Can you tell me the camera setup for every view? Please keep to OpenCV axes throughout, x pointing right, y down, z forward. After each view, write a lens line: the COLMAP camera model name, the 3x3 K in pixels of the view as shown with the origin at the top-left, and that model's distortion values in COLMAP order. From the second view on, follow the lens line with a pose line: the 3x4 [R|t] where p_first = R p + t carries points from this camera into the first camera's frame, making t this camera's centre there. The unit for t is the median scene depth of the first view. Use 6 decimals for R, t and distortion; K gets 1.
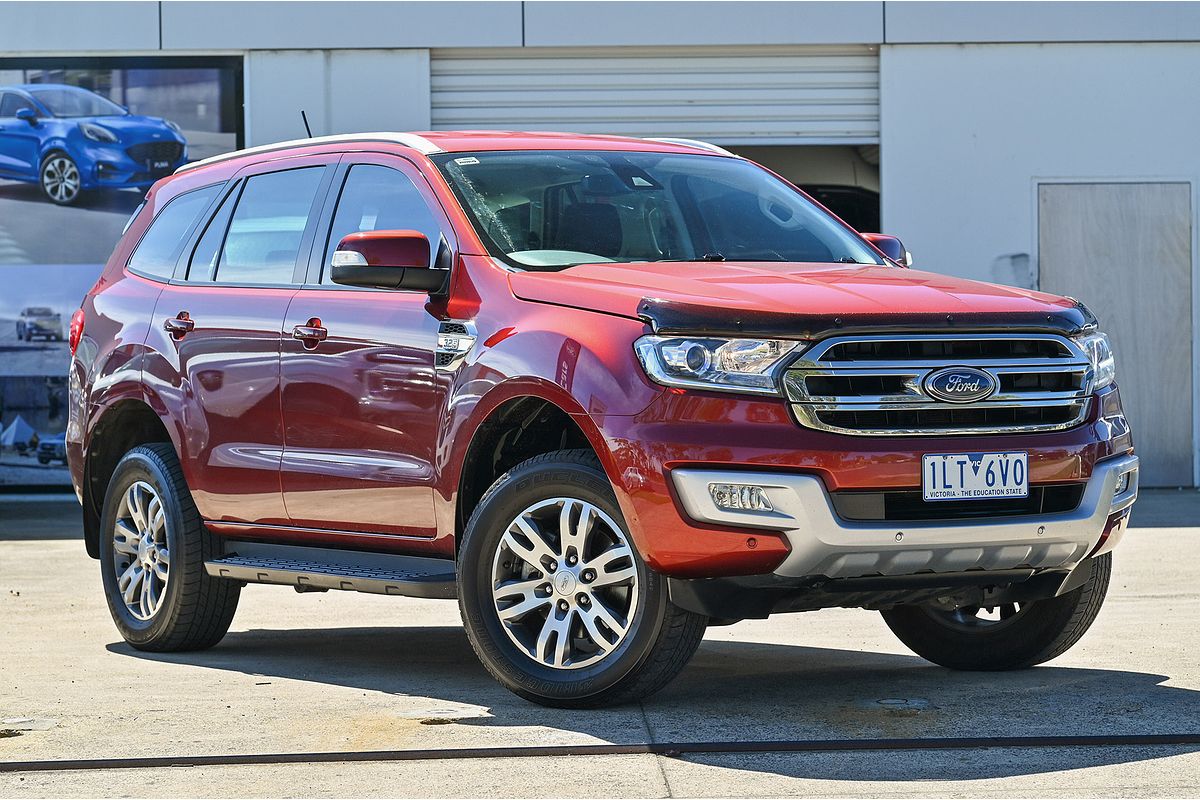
lens RADIAL K [[3190.8, 0, 600.0], [0, 3190.8, 400.0], [0, 0, 1]] dist [0.051025, 0.127406]
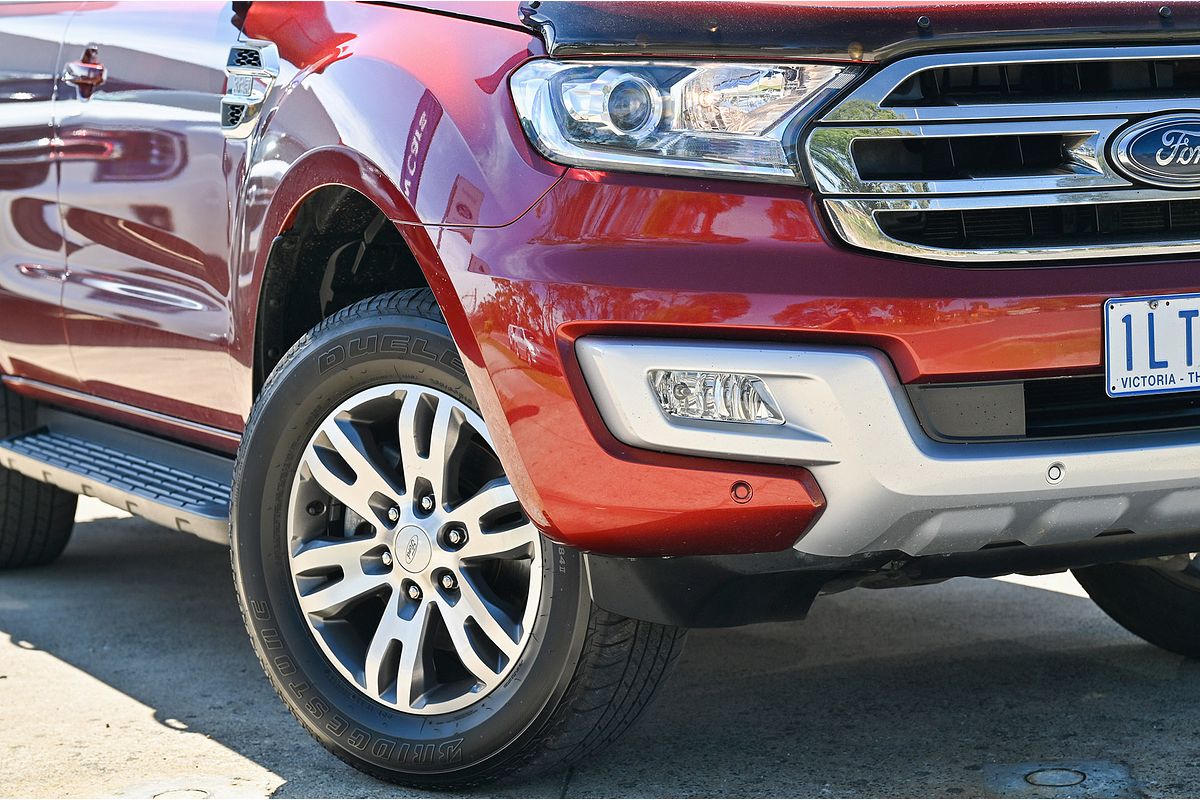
lens RADIAL K [[2982.6, 0, 600.0], [0, 2982.6, 400.0], [0, 0, 1]] dist [-0.039639, 0.235673]
pose [[0.994503, -0.009563, -0.104267, 0.070252], [0.018468, 0.996229, 0.084779, -0.006873], [0.103064, -0.086238, 0.990929, 0.534211]]
